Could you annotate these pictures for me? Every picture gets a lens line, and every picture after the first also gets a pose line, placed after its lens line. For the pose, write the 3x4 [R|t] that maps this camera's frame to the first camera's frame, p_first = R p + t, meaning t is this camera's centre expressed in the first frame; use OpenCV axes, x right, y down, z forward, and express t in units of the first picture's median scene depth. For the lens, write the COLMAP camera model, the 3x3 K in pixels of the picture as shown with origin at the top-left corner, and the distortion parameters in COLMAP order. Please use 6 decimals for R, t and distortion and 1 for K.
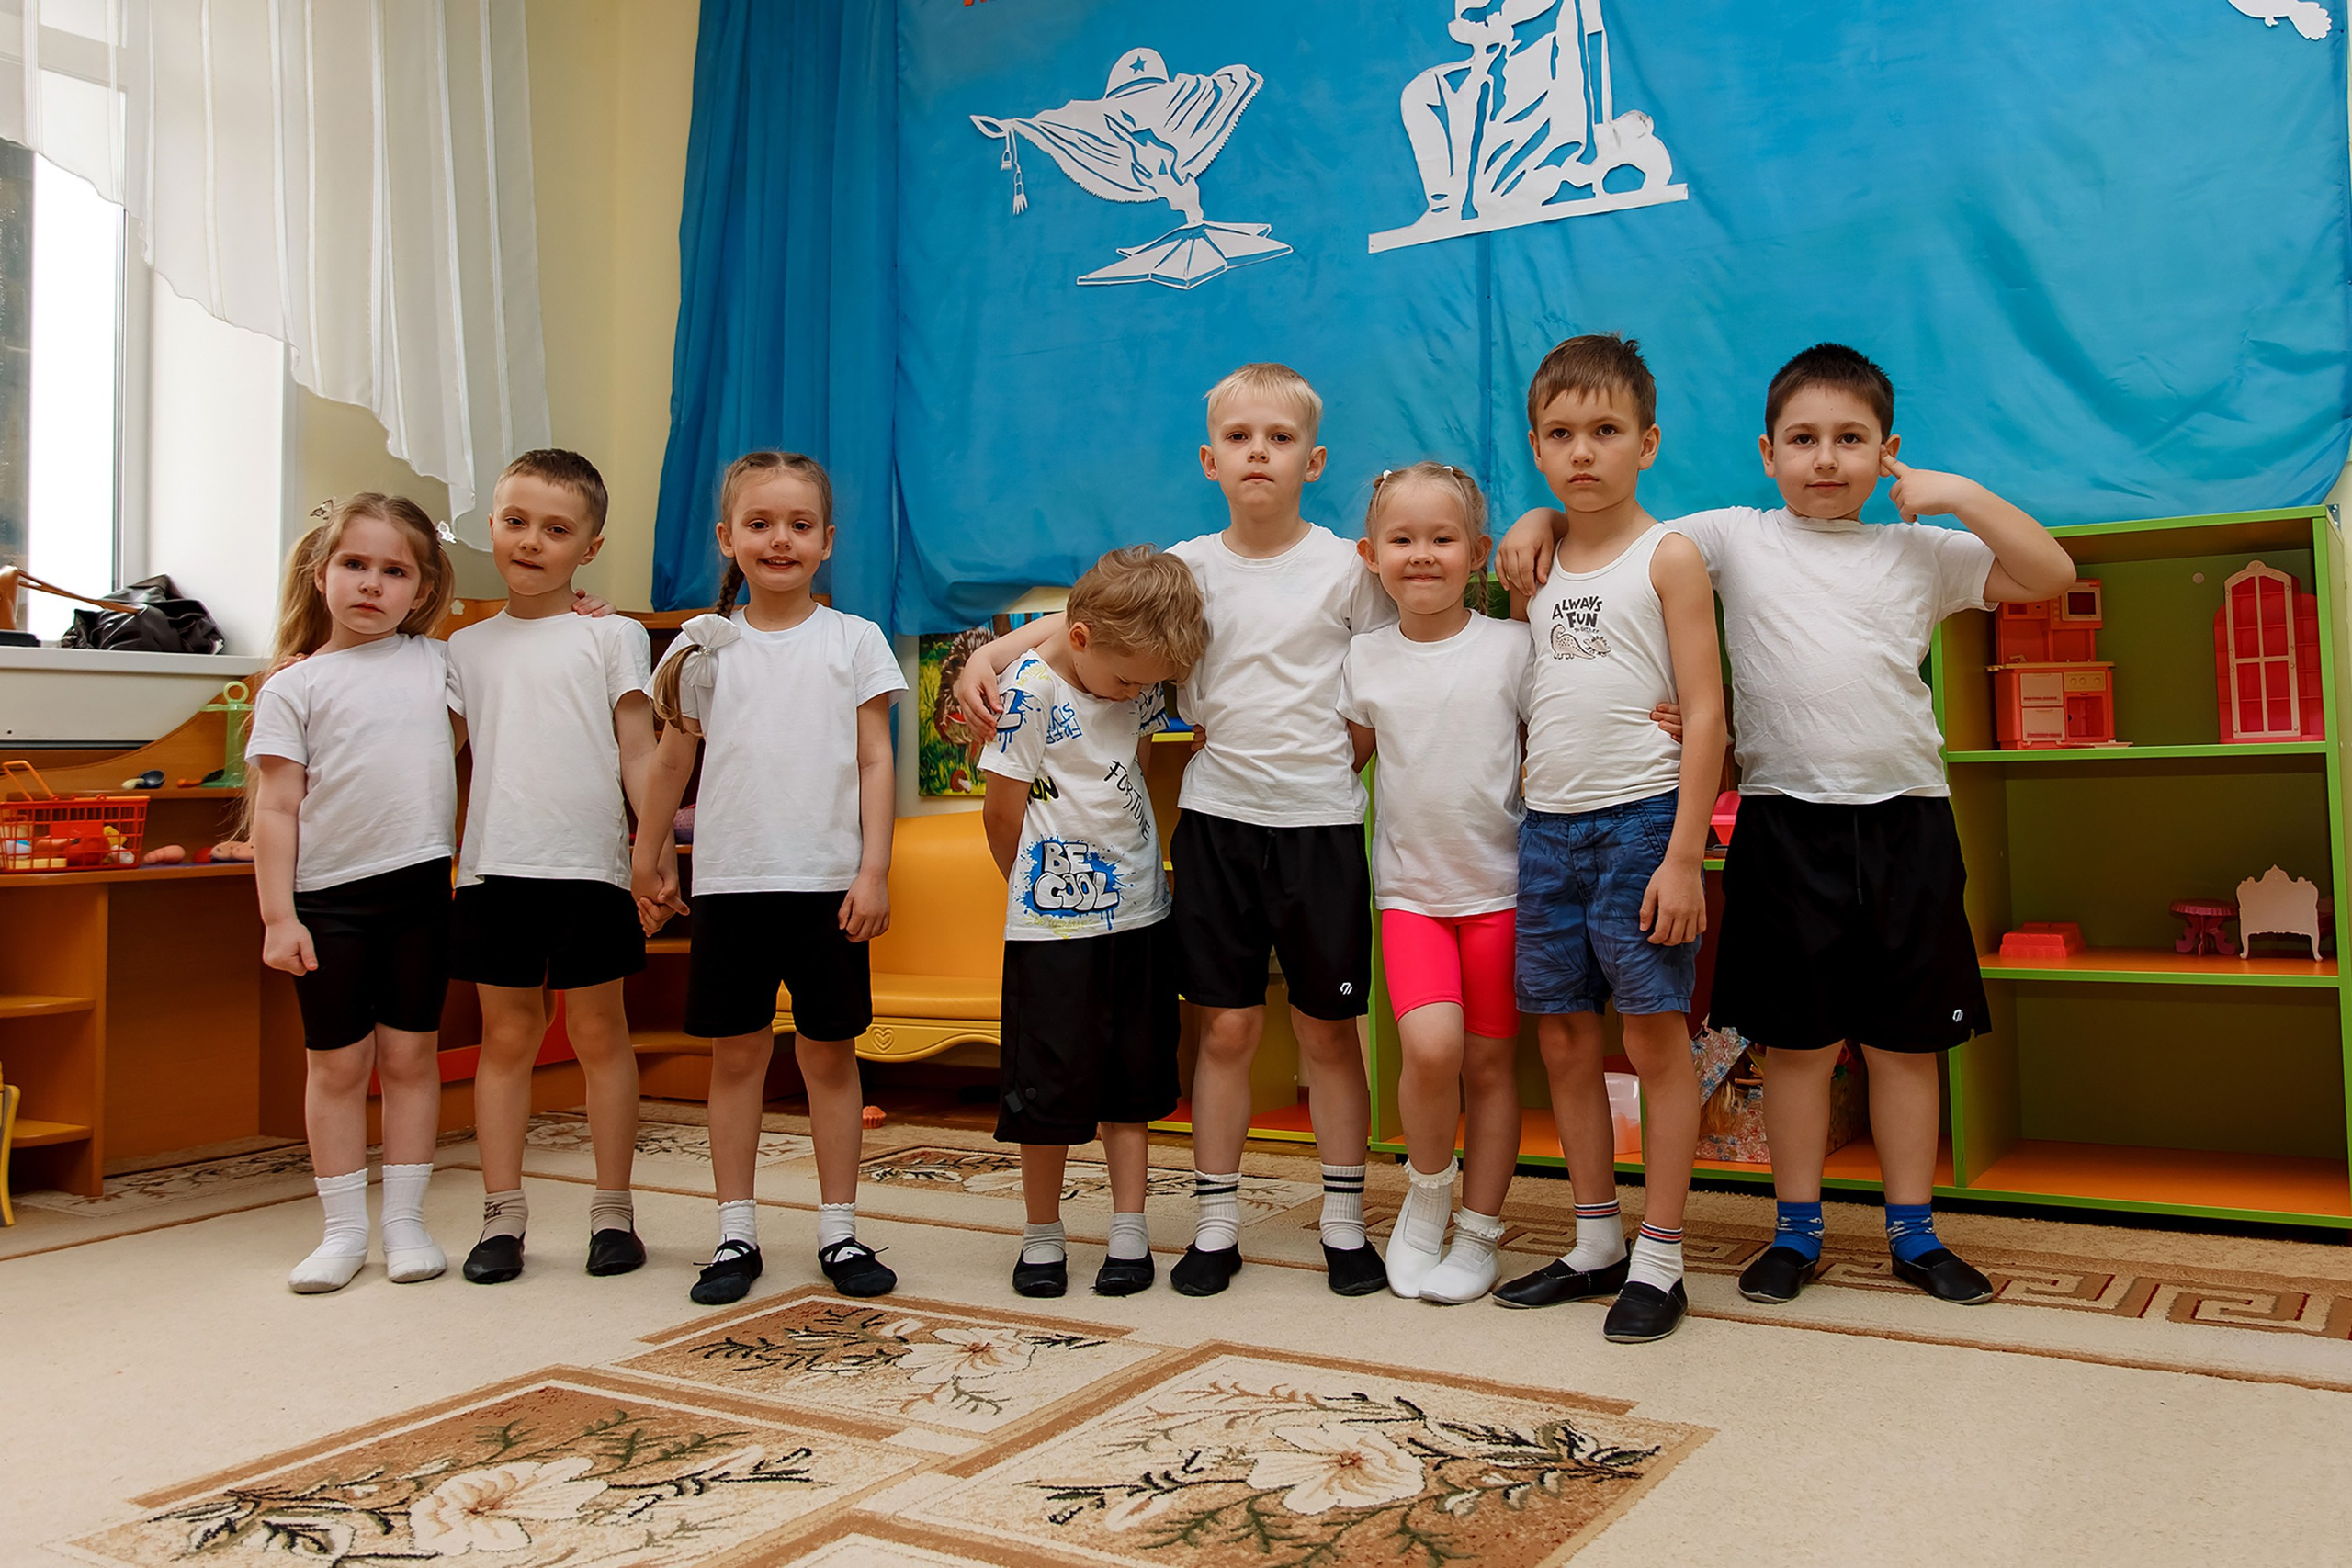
lens RADIAL K [[1990.3, 0, 1314.9], [0, 1990.3, 661.4], [0, 0, 1]] dist [0.008517, -0.010571]
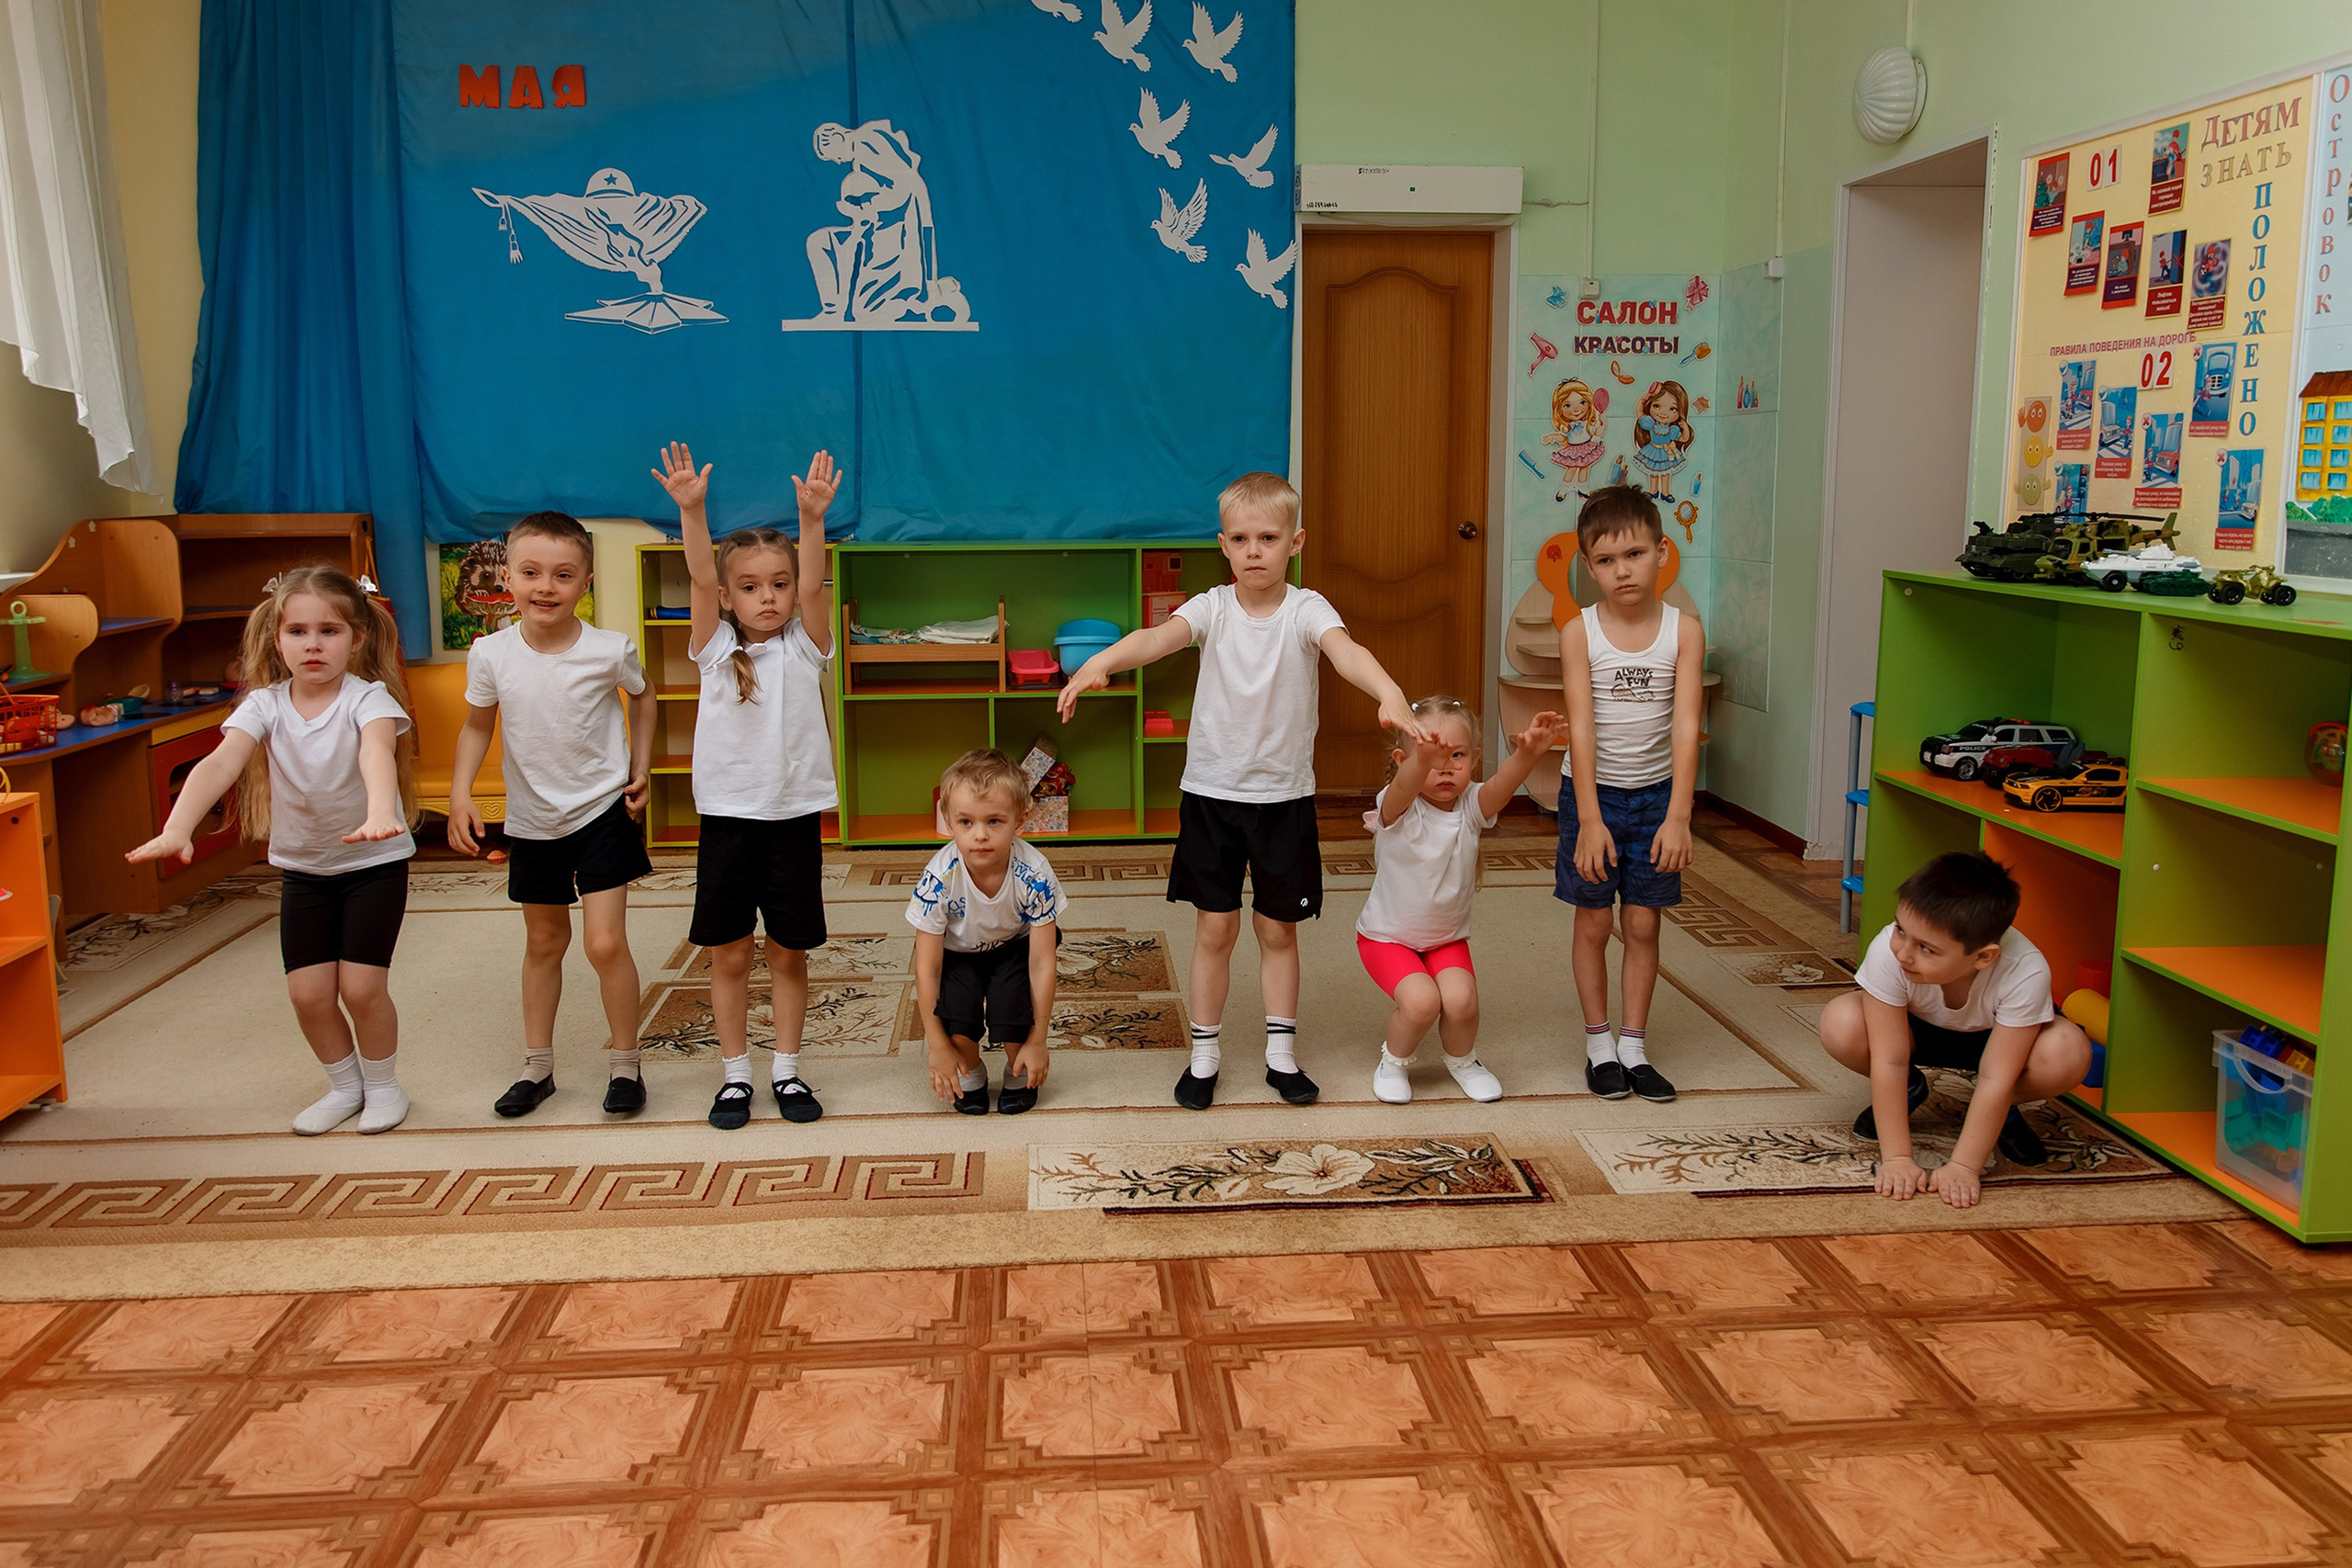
lens RADIAL K [[1733.8, 0, 1158.7], [0, 1733.8, 698.7], [0, 0, 1]] dist [0.002246, -0.005984]
pose [[0.825264, -0.054811, 0.562081, -0.798926], [-0.047874, 0.984907, 0.166333, -0.227376], [-0.562714, -0.164178, 0.810184, -0.612555]]
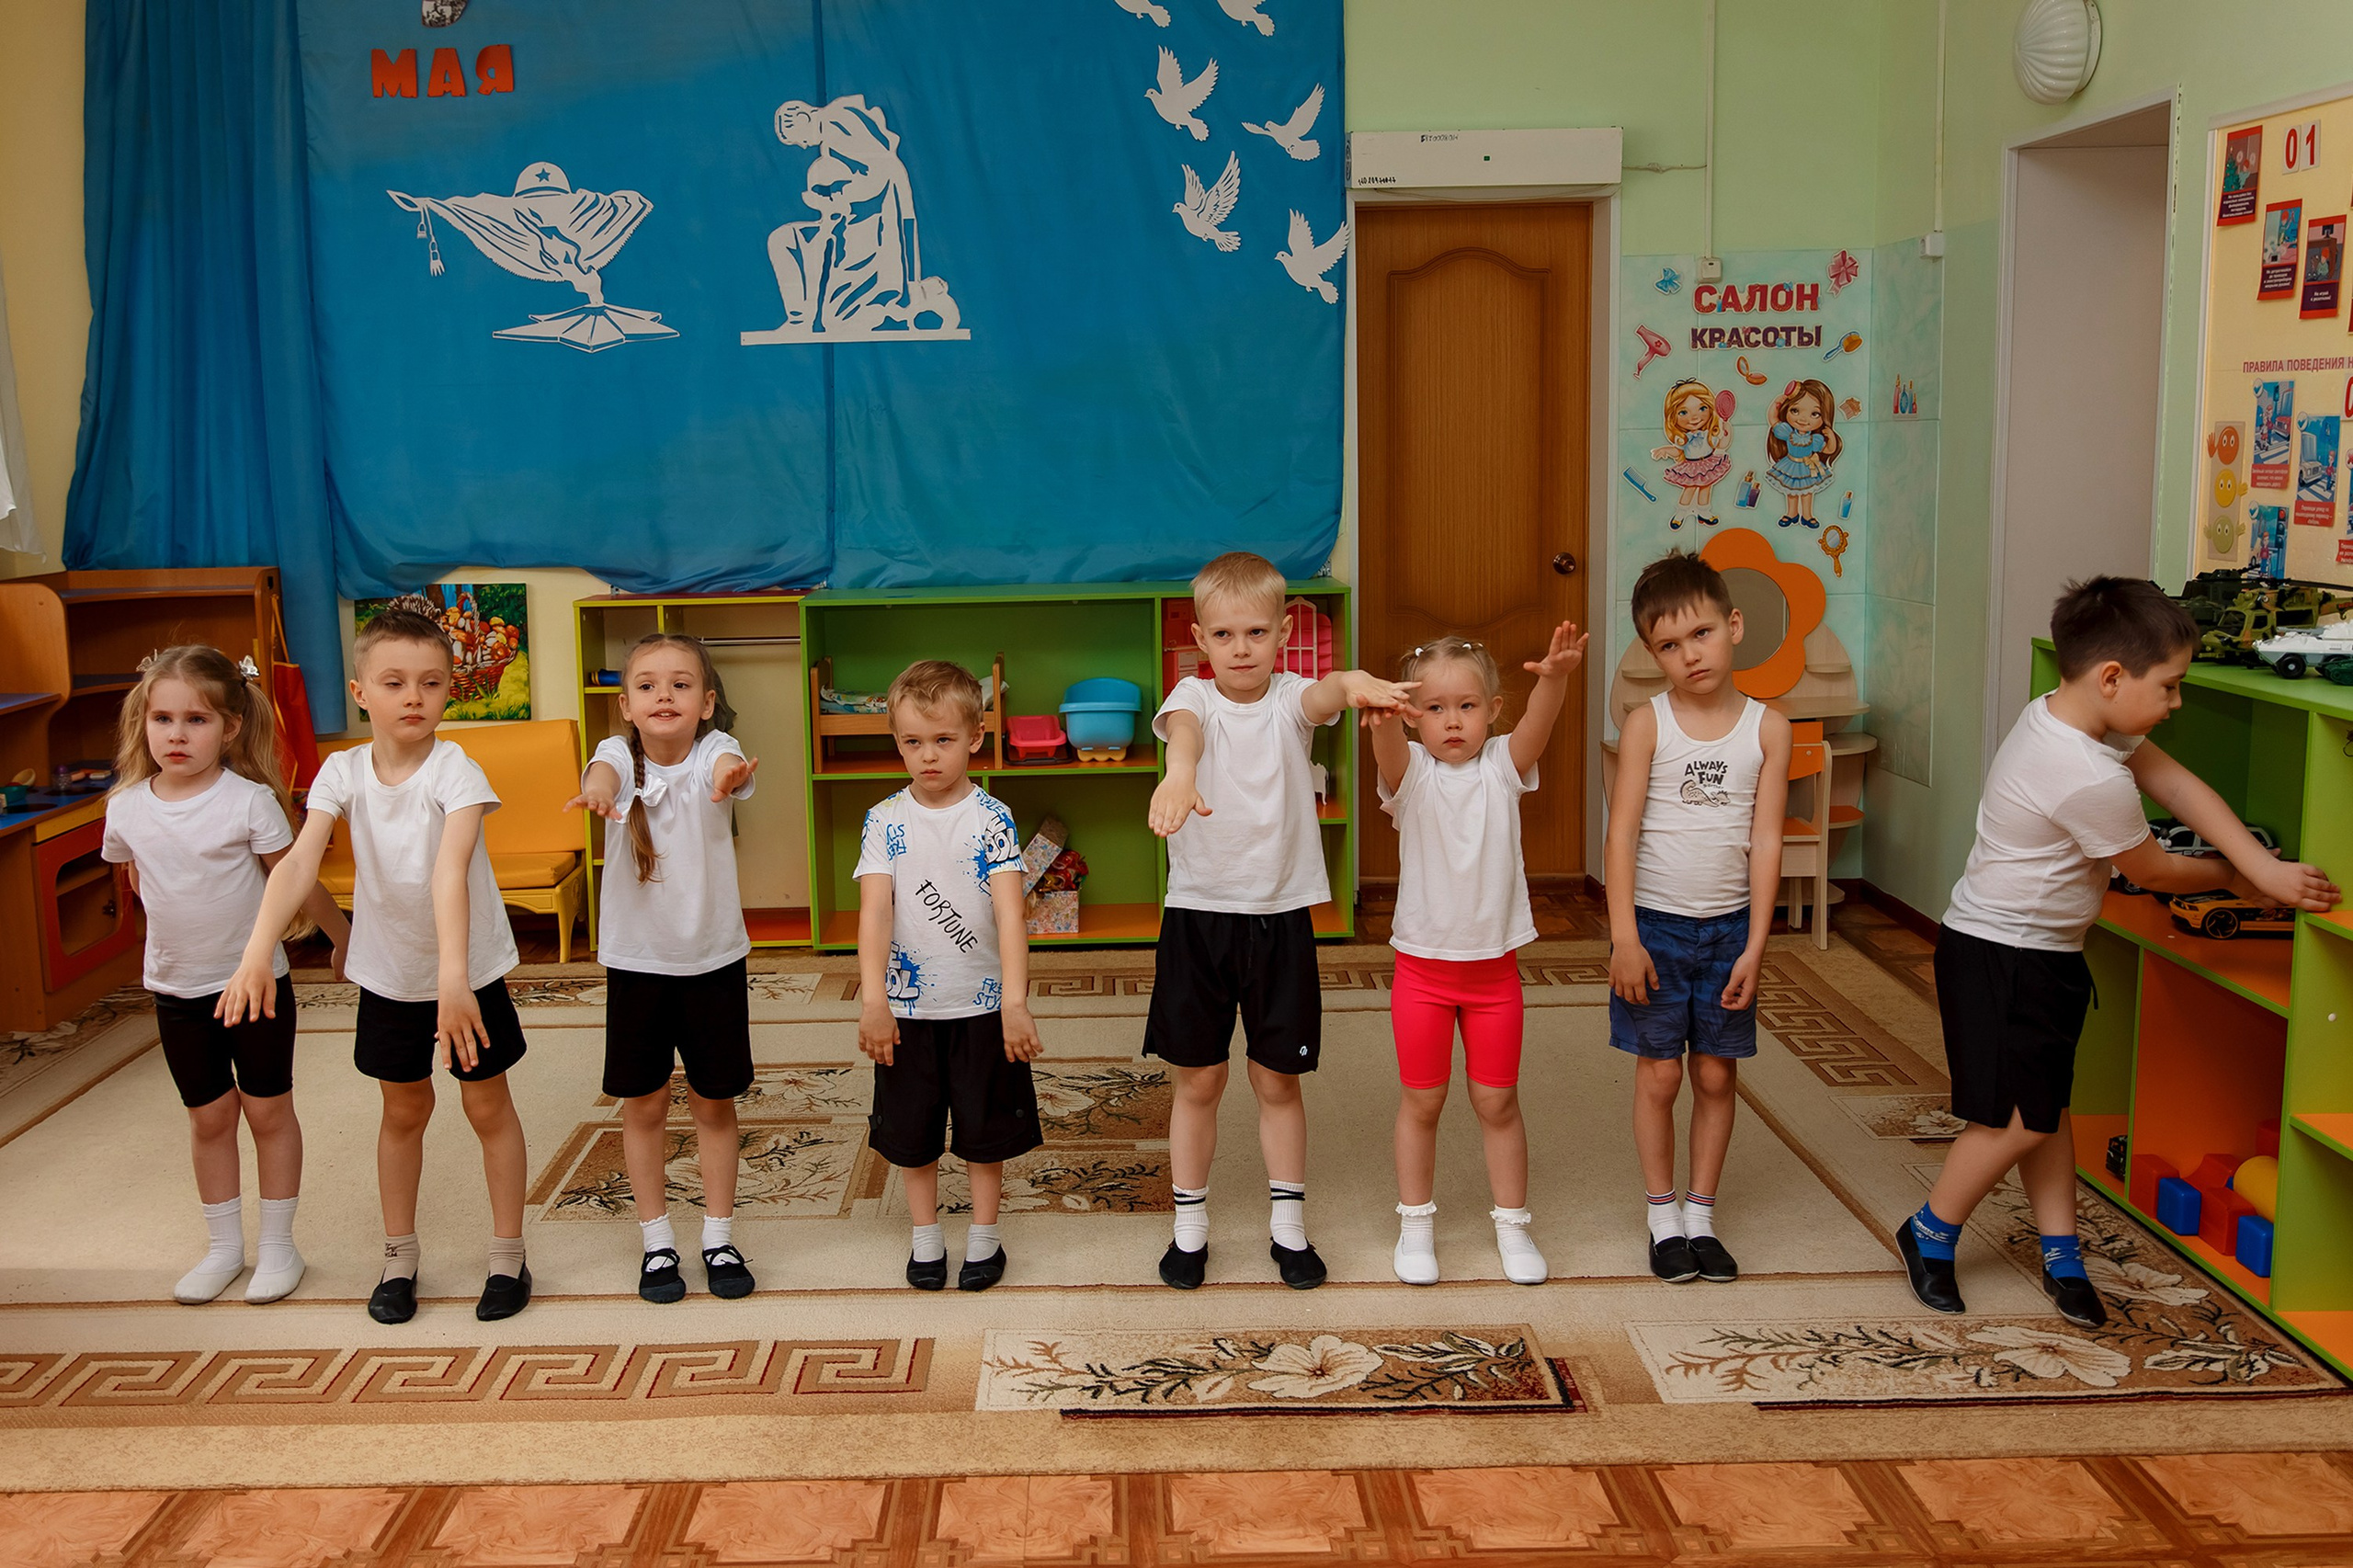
lens RADIAL K [[2138.3, 0, 1076.6], [0, 2138.3, 725.7], [0, 0, 1]] dist [-0.009282, -0.004750]
pose [[0.868942, -0.062697, 0.490926, -0.777702], [-0.026564, 0.984605, 0.172764, -0.299228], [-0.494200, -0.163163, 0.853900, -0.703756]]
